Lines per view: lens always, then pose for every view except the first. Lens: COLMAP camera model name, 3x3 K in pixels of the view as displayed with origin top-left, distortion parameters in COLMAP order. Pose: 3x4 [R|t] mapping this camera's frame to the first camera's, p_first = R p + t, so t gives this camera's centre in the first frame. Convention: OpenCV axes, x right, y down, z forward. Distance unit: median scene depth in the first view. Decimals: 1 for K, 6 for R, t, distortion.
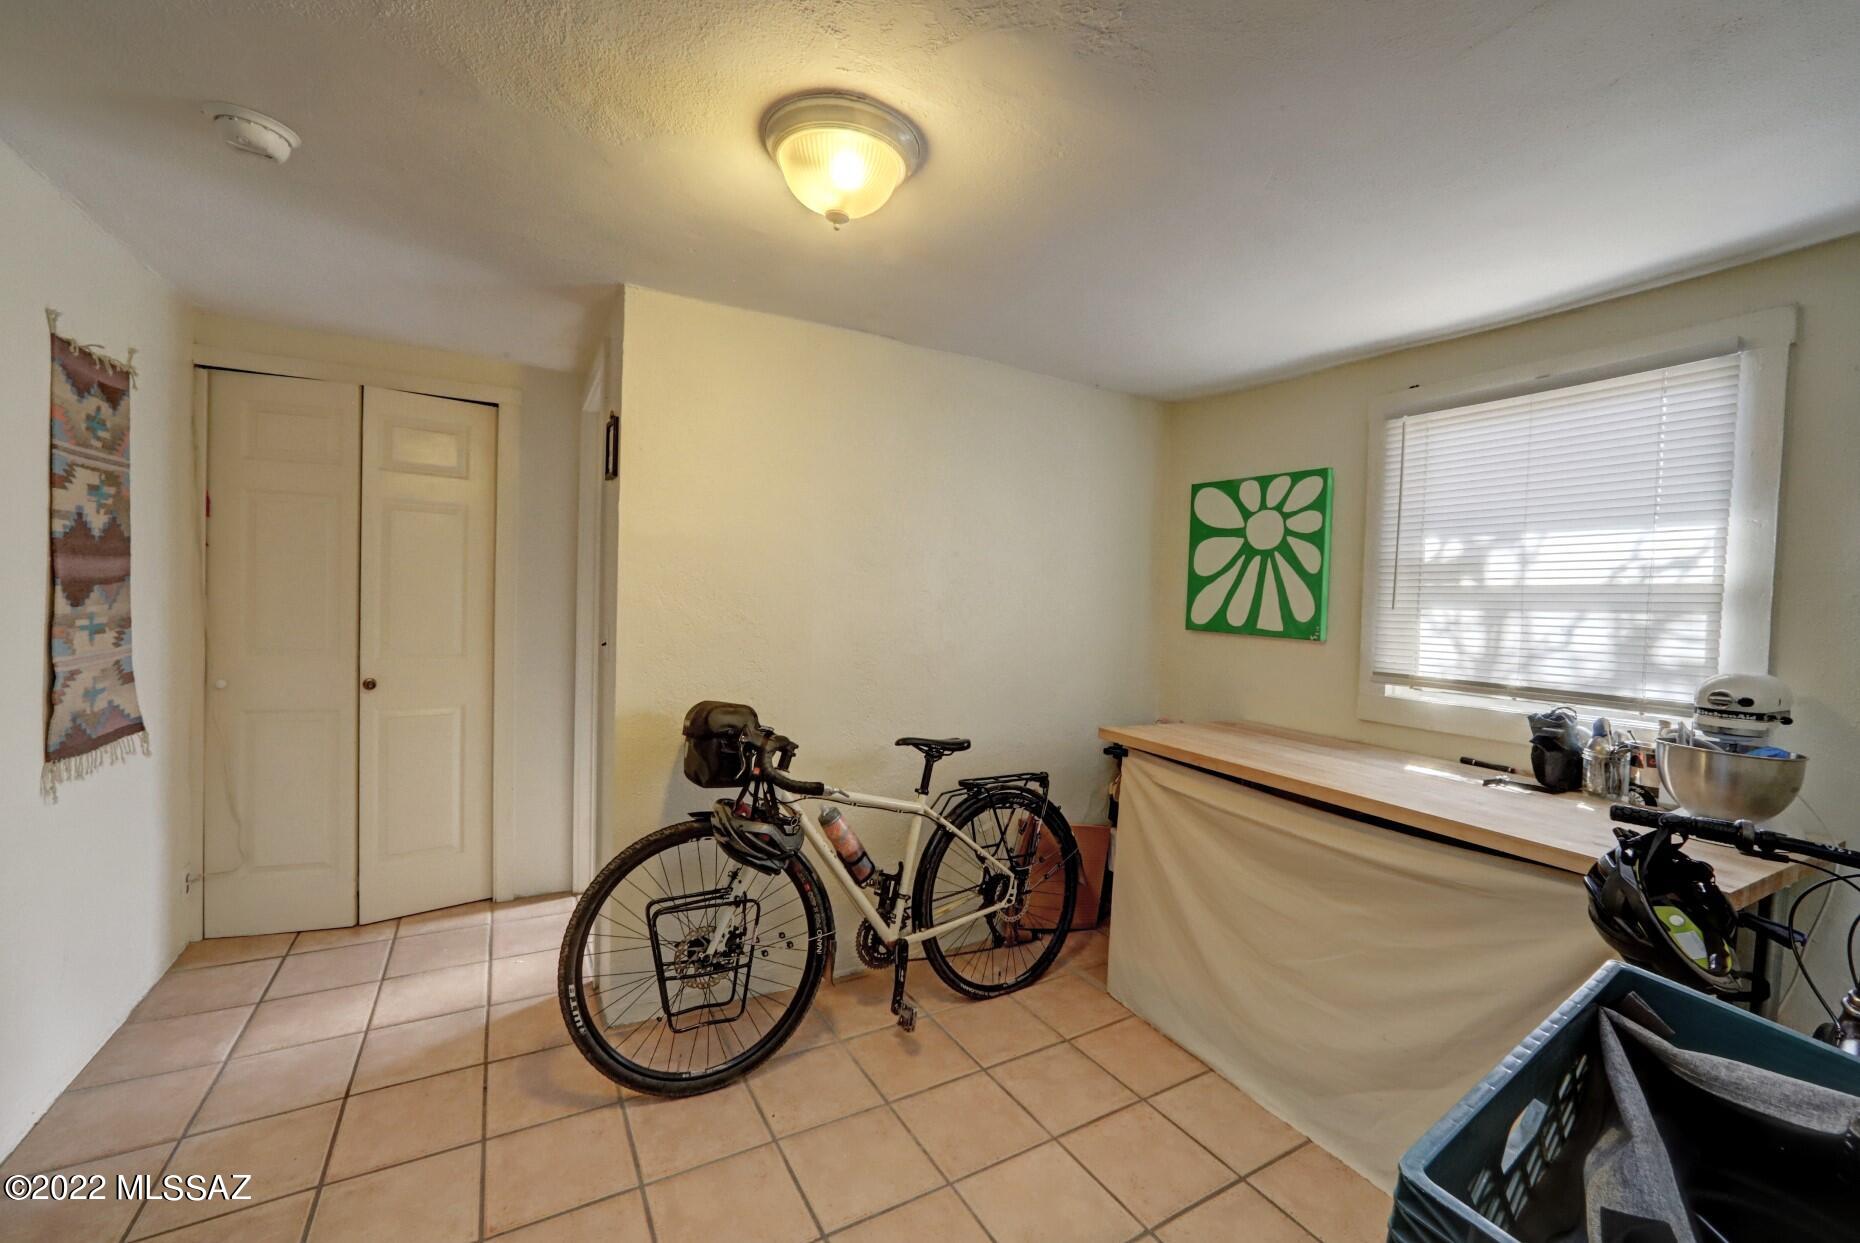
lens RADIAL K [[745.3, 0, 927.4], [0, 745.3, 612.8], [0, 0, 1]] dist [-0.021567, 0.013870]
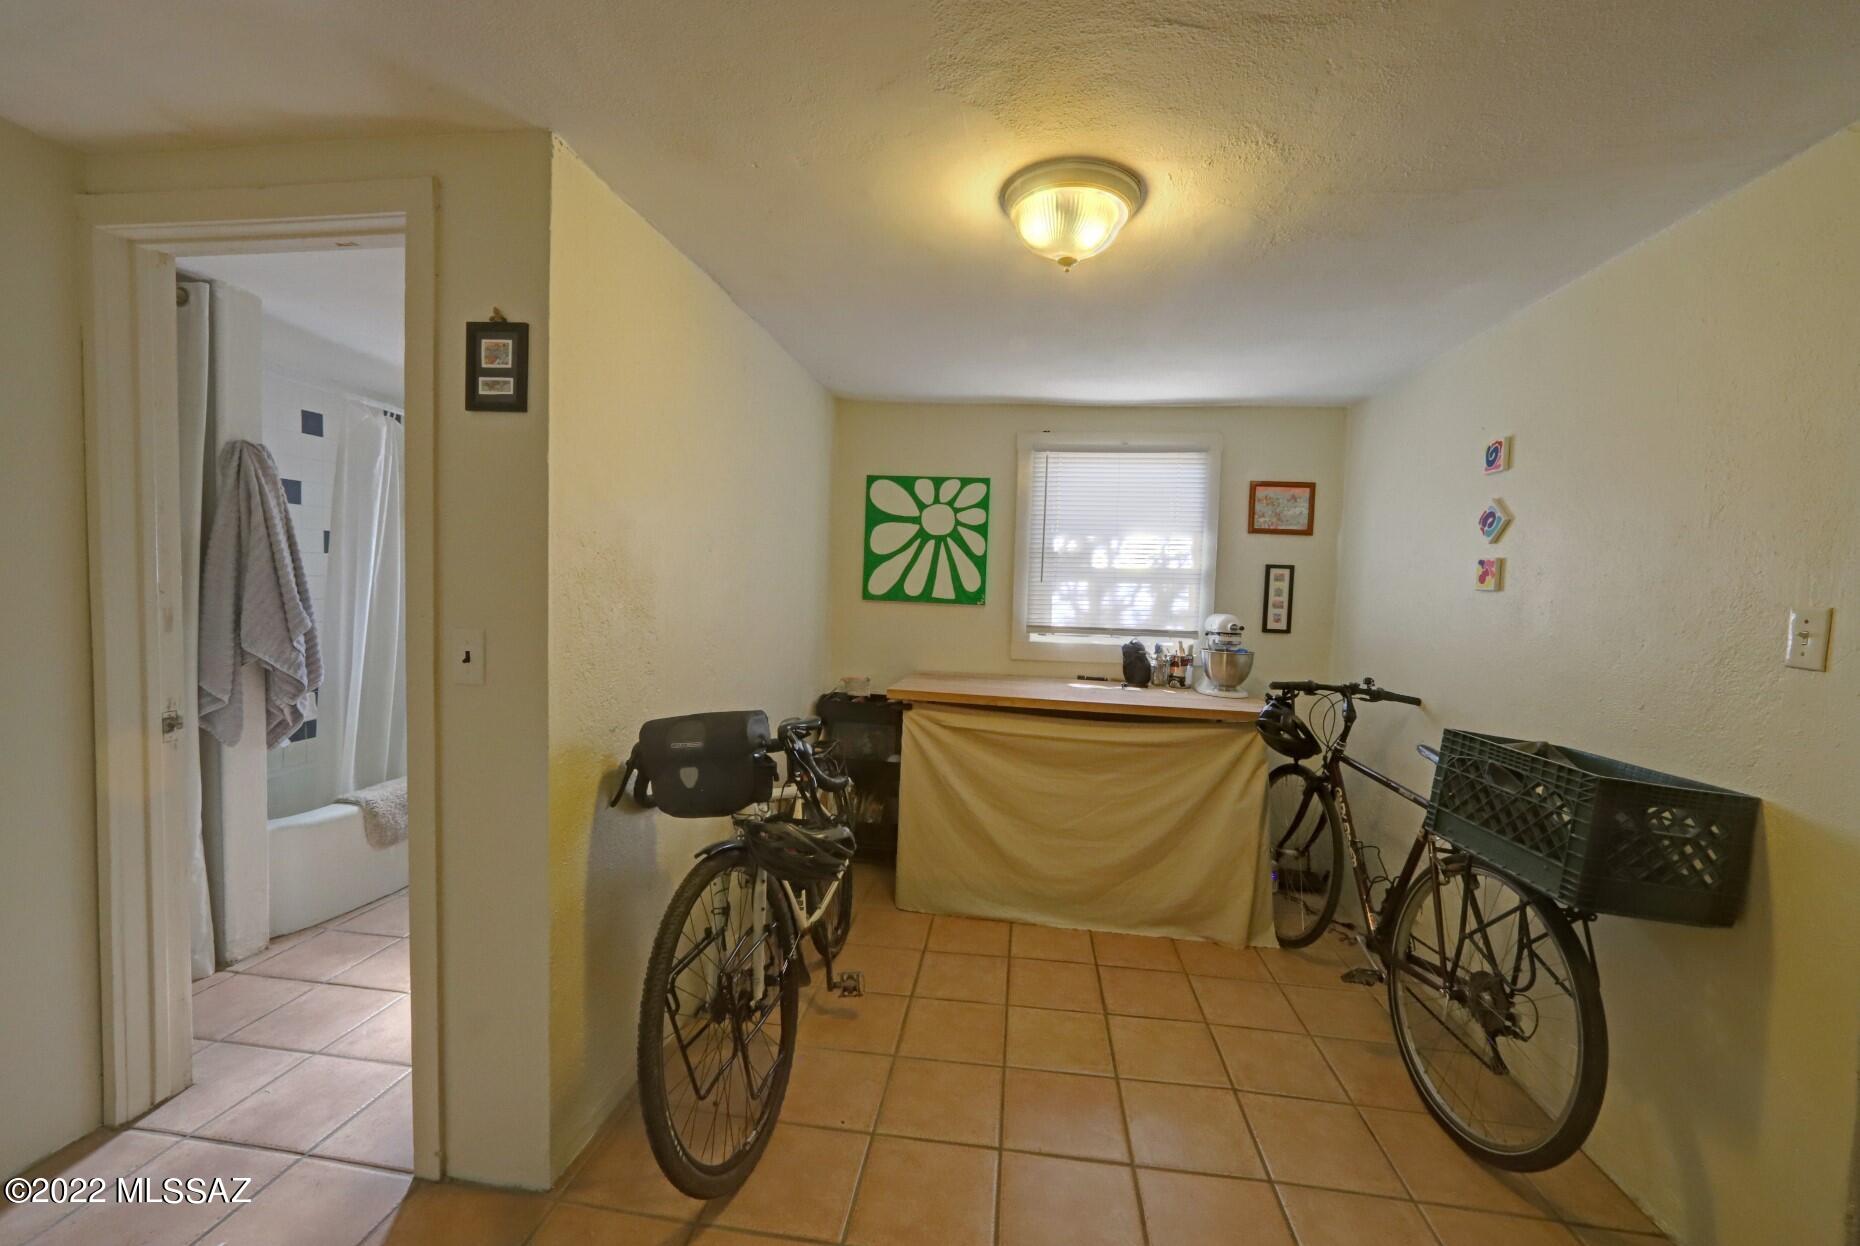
lens RADIAL K [[745.3, 0, 927.4], [0, 745.3, 614.3], [0, 0, 1]] dist [-0.021567, 0.013870]
pose [[0.611367, -0.052390, 0.789611, -0.613788], [0.007273, 0.998136, 0.060593, -0.028965], [-0.791314, -0.031302, 0.610608, 0.241810]]
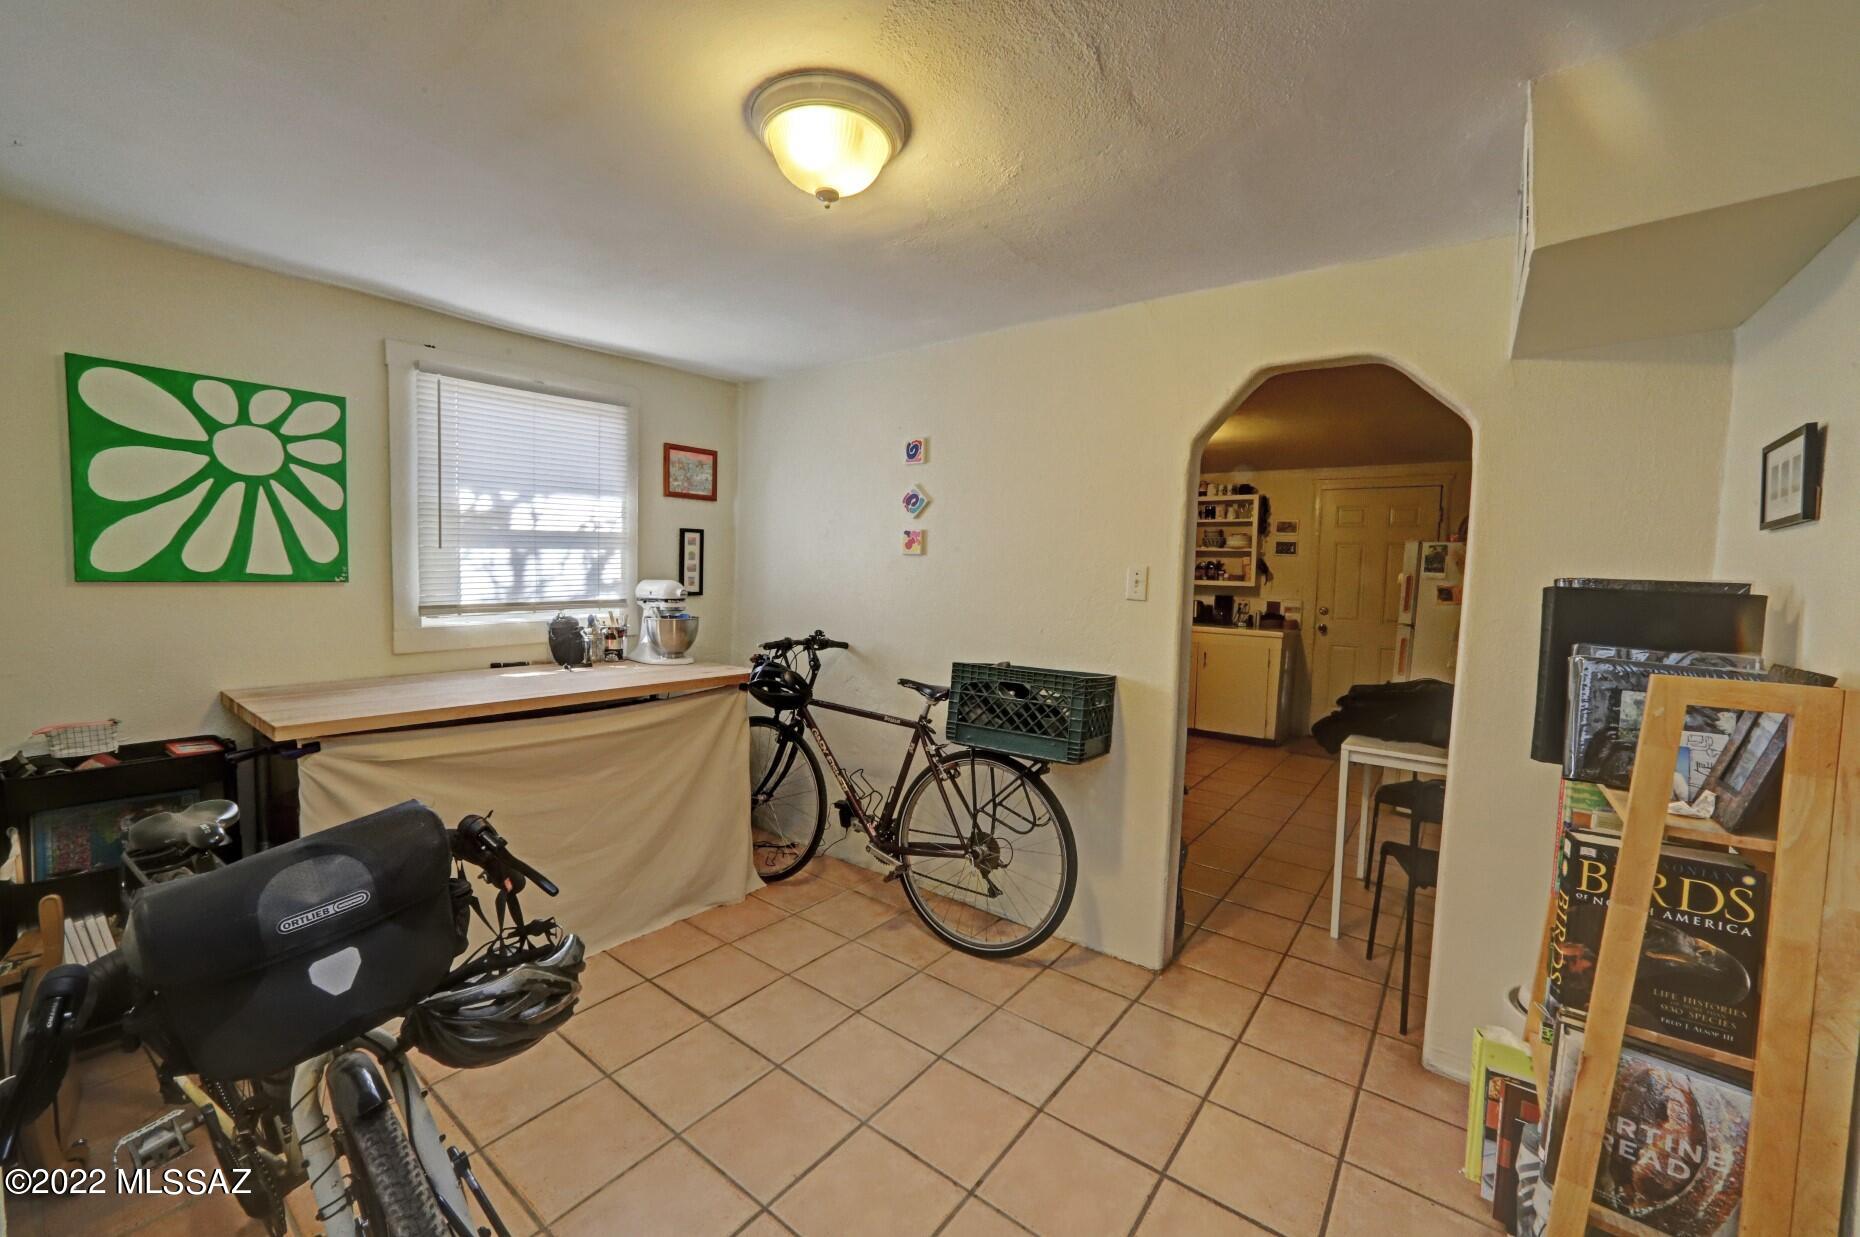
lens RADIAL K [[743.8, 0, 927.3], [0, 743.8, 612.8], [0, 0, 1]] dist [-0.043210, 0.018005]
pose [[-0.363412, -0.111841, 0.924891, -0.600463], [-0.015992, 0.993371, 0.113838, -0.040550], [-0.931491, 0.026579, -0.362791, 0.642169]]
